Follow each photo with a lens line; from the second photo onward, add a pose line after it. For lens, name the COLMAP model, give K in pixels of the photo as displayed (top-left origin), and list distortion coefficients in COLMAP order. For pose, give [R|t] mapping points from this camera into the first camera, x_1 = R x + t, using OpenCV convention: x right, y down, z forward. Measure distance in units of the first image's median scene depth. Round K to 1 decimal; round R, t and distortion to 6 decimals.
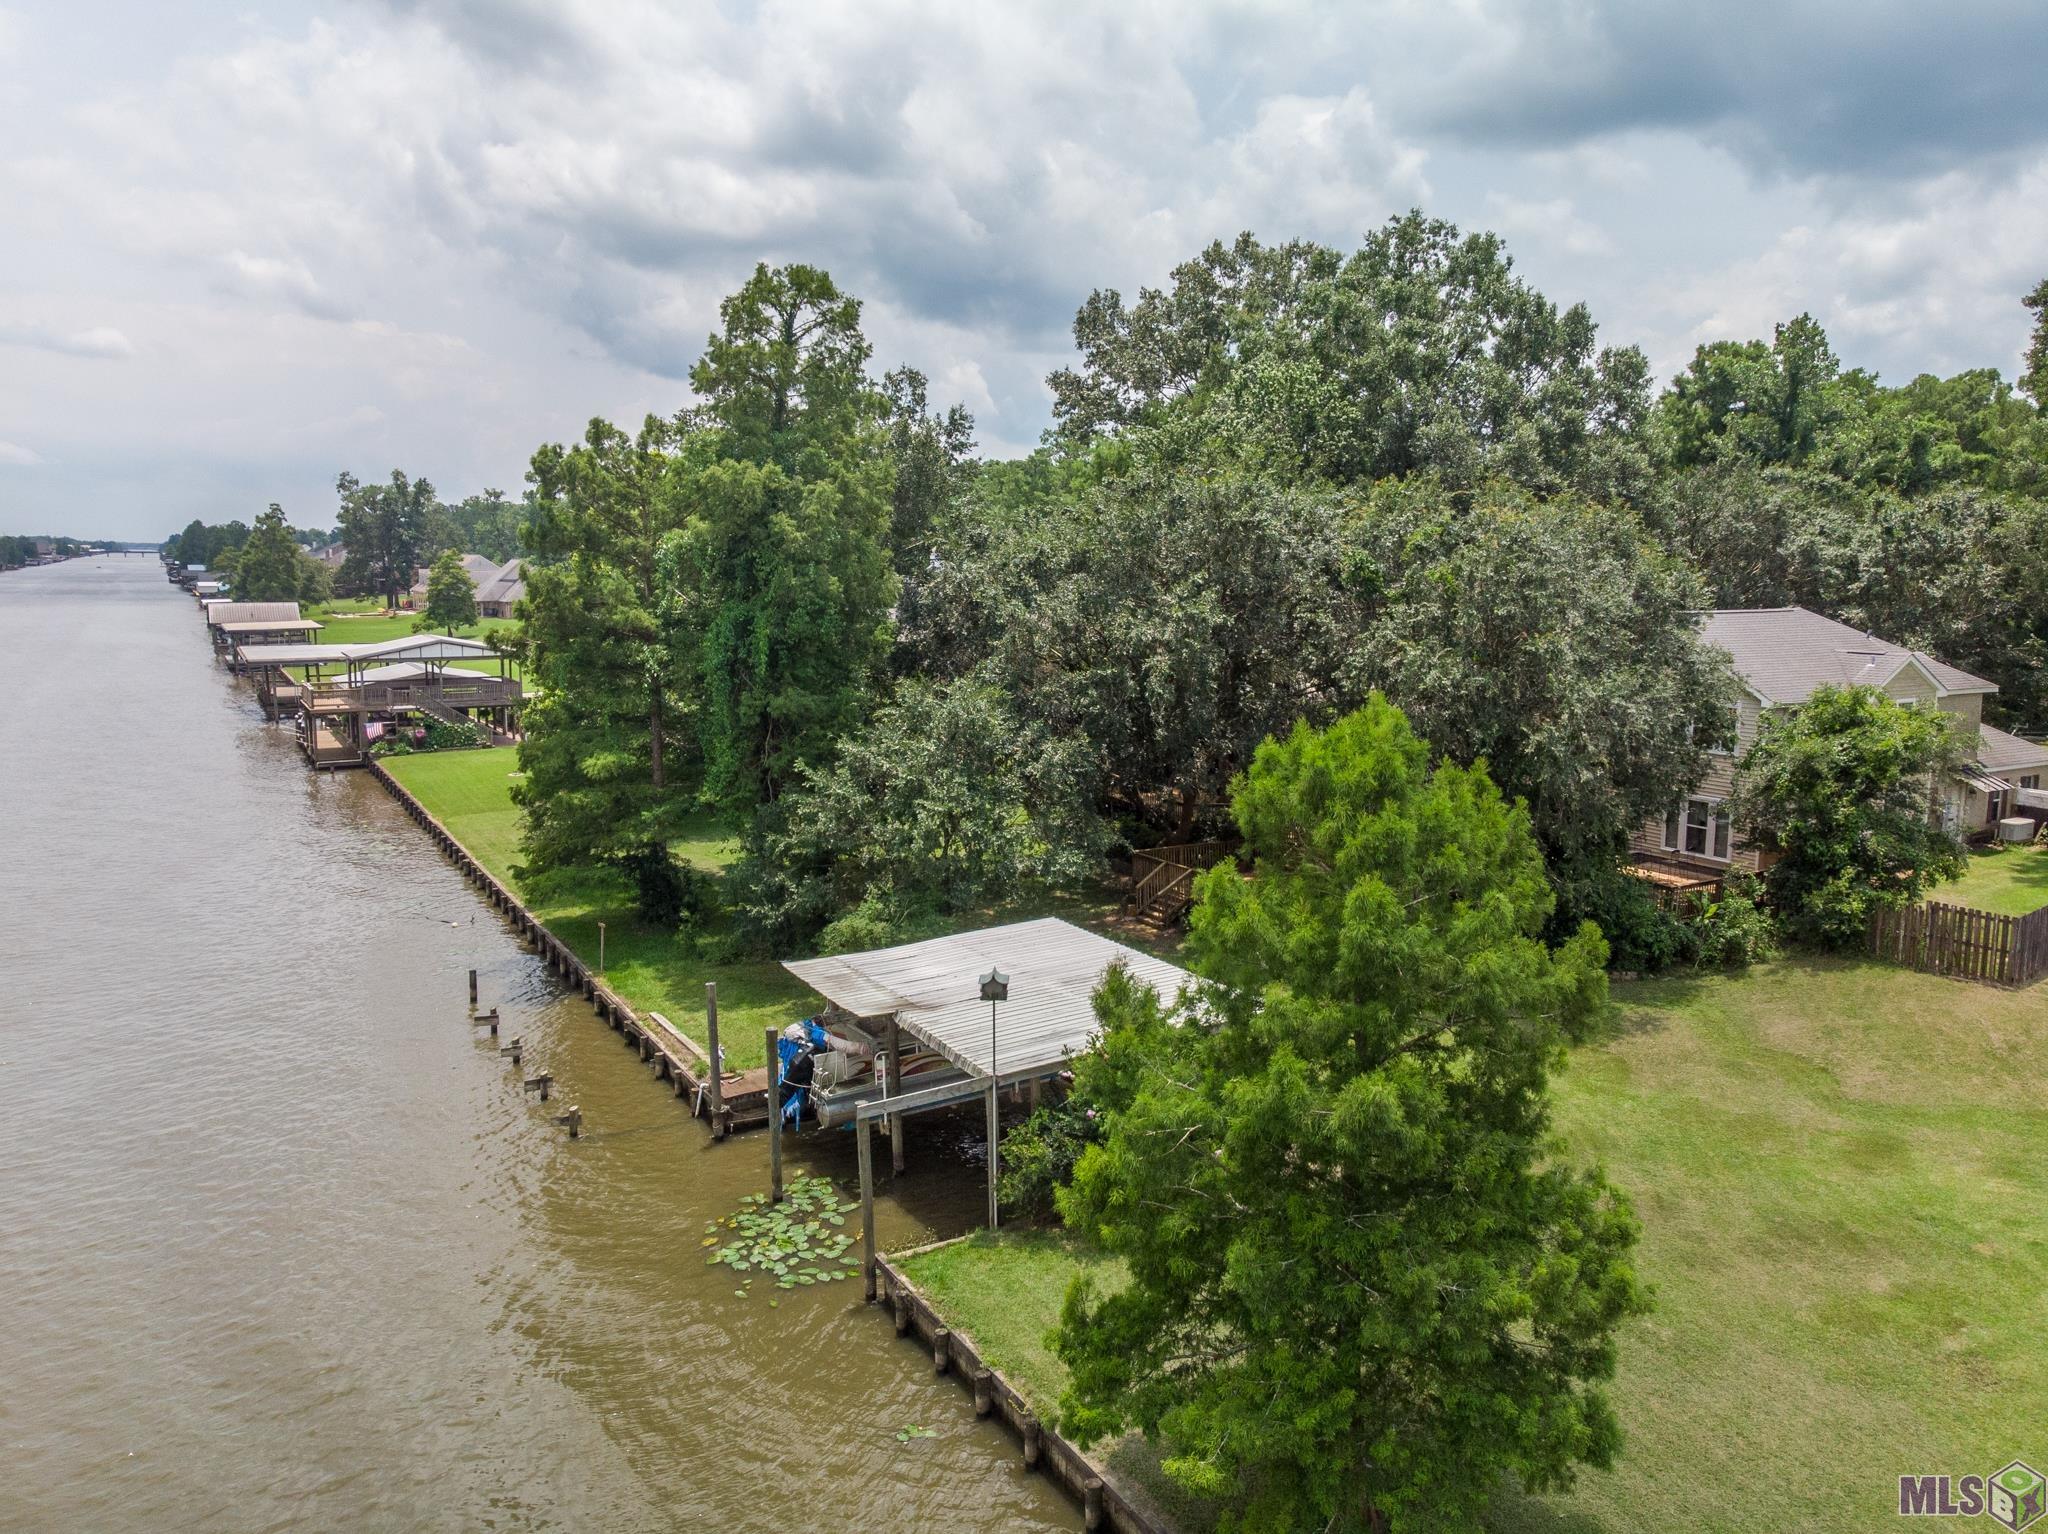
lens RADIAL K [[1529.1, 0, 1024.0], [0, 1529.1, 767.0], [0, 0, 1]] dist [-0.025647, 0.049381]
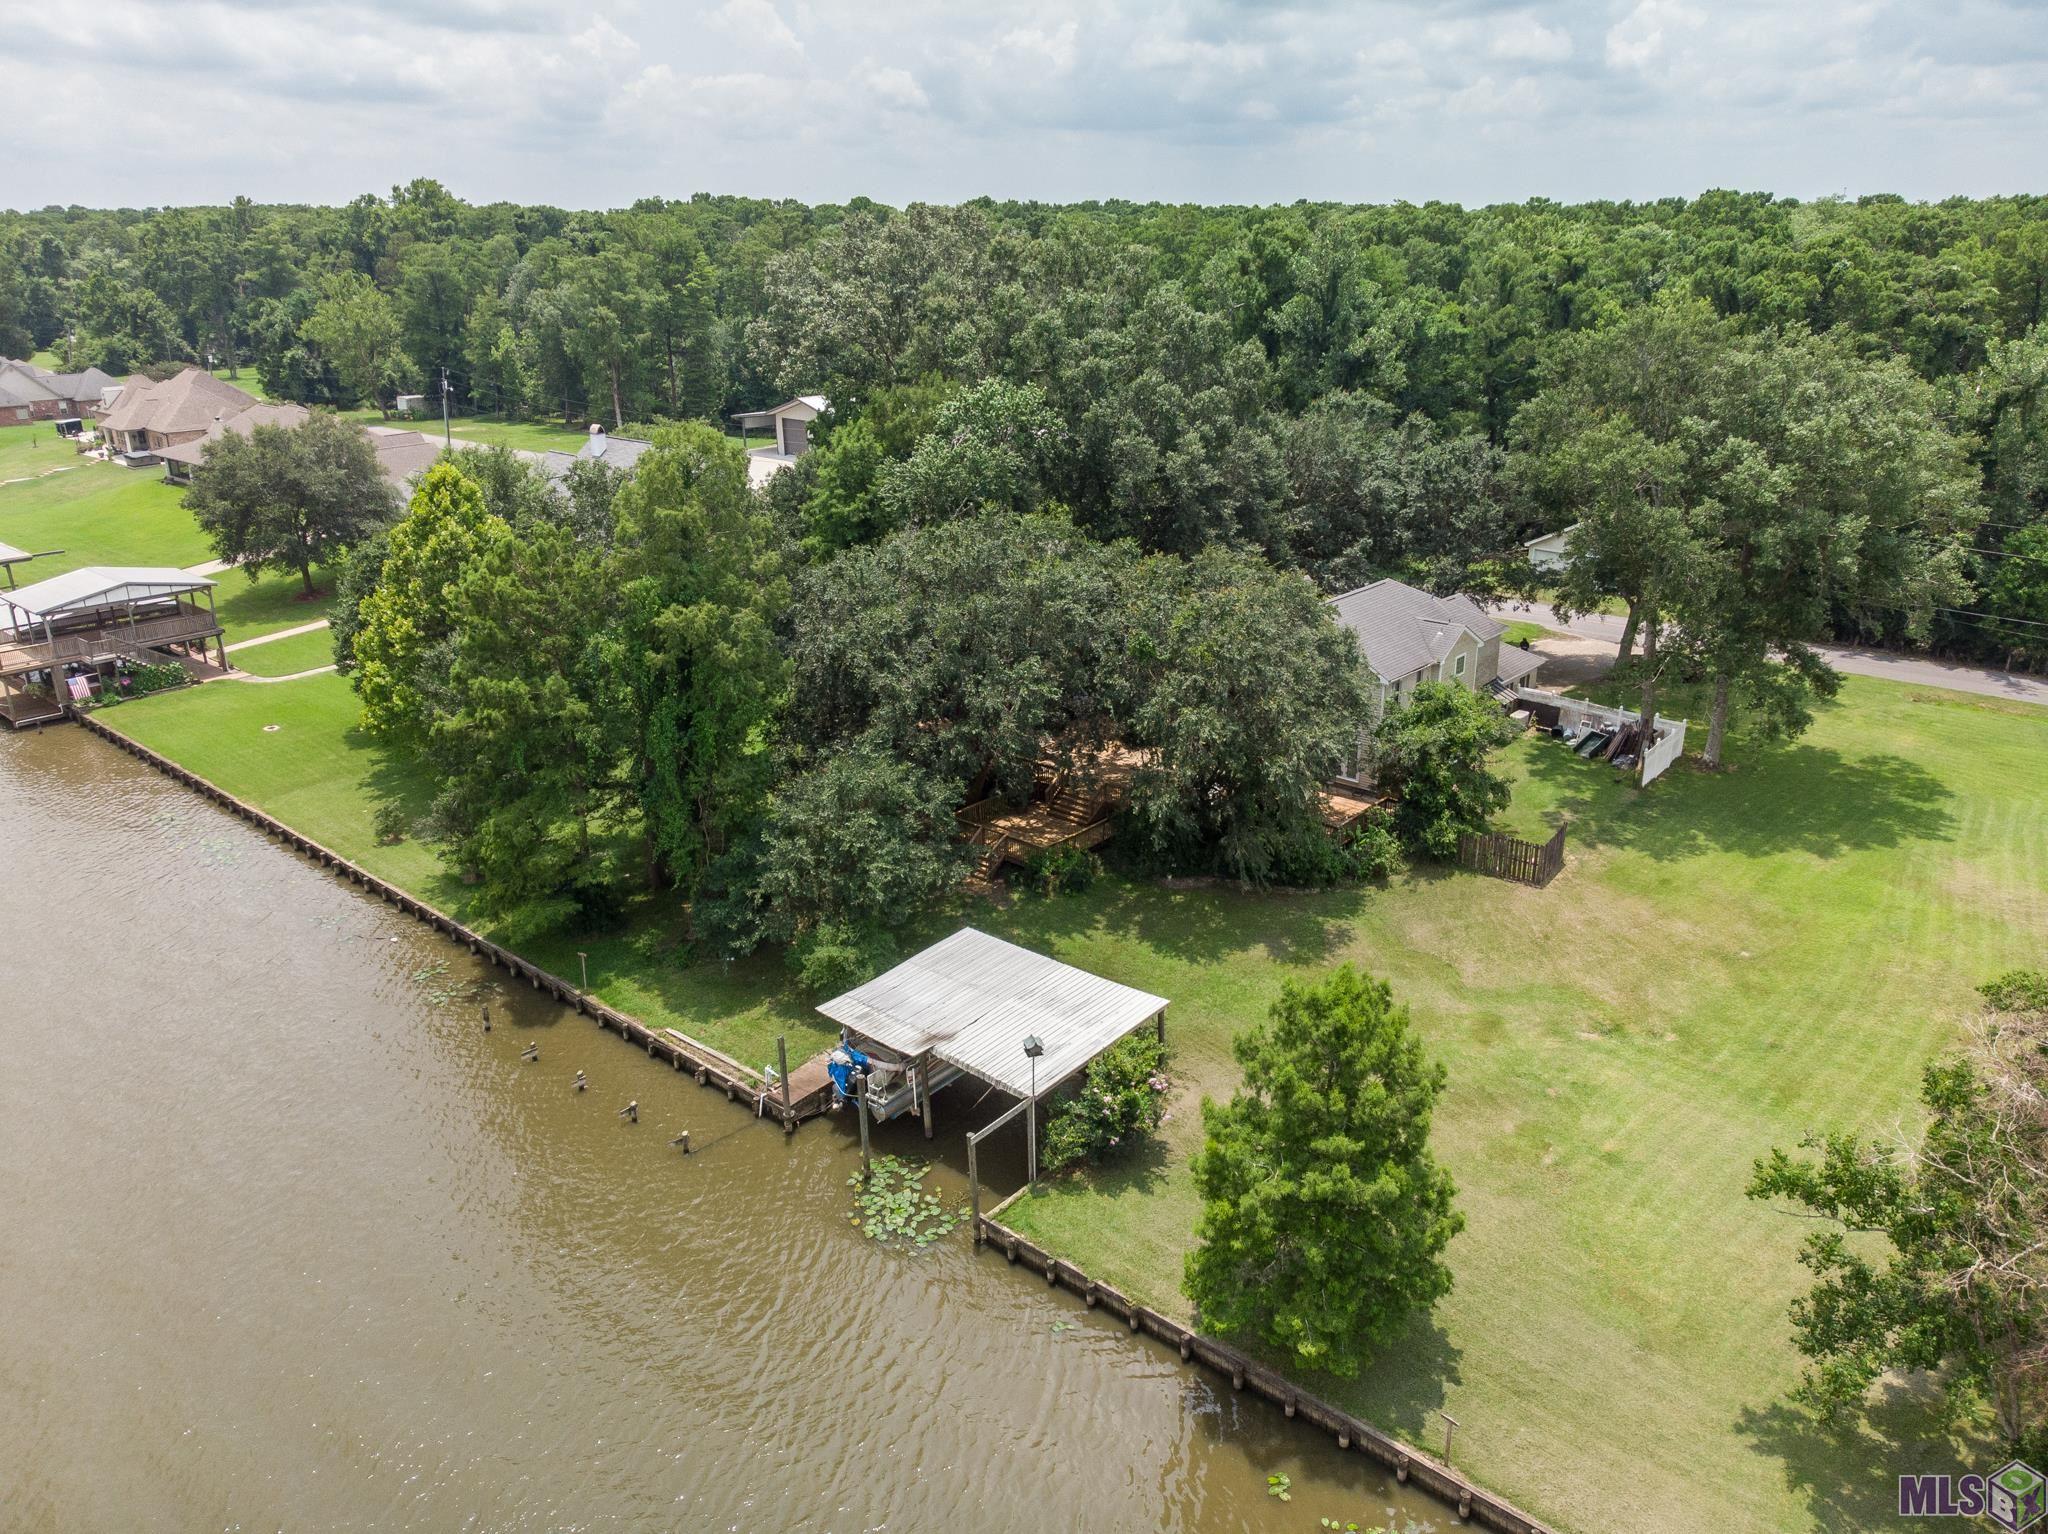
lens RADIAL K [[1529.1, 0, 1024.0], [0, 1529.1, 767.0], [0, 0, 1]] dist [-0.025647, 0.049381]
pose [[0.947570, -0.123882, 0.294557, -0.332470], [0.061066, 0.975007, 0.213616, -0.349198], [-0.313659, -0.184429, 0.931453, -0.319165]]
